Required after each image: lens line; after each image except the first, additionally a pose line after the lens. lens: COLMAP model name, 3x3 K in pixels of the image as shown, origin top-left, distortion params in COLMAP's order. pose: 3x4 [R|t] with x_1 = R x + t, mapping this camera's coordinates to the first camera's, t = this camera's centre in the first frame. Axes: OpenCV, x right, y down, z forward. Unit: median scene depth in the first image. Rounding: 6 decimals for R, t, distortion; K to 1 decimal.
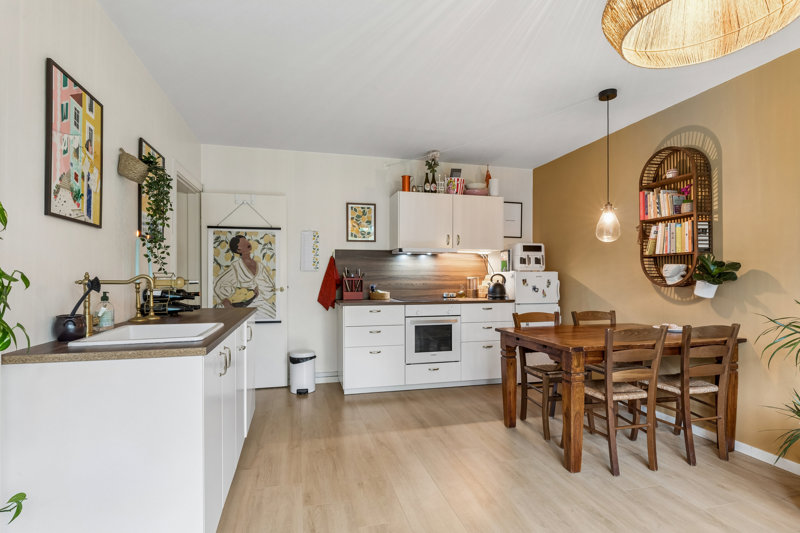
lens RADIAL K [[397.2, 0, 400.0], [0, 397.2, 266.5], [0, 0, 1]] dist [0.001055, 0.000280]
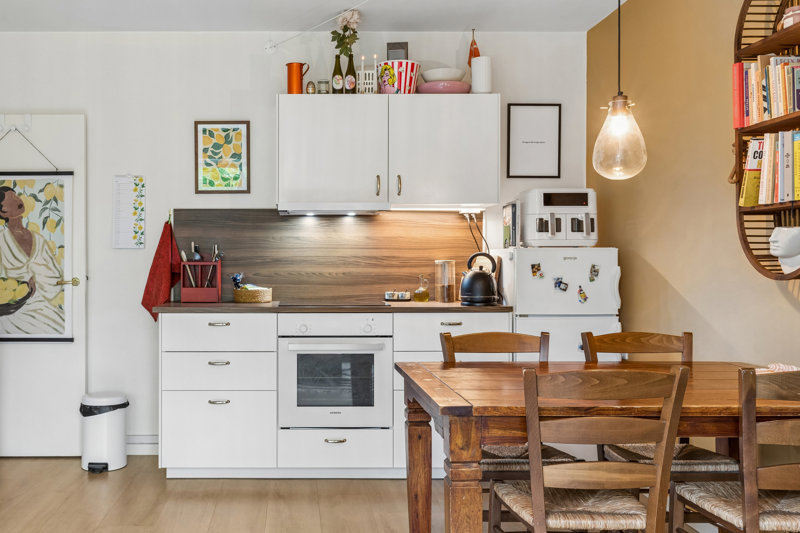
lens RADIAL K [[759.6, 0, 401.2], [0, 759.6, 246.3], [0, 0, 1]] dist [0.004529, -0.000249]
pose [[0.967402, -0.005999, -0.253174, 0.405176], [0.006402, 0.999979, 0.000769, 0.009562], [0.253164, -0.002365, 0.967421, 0.080988]]
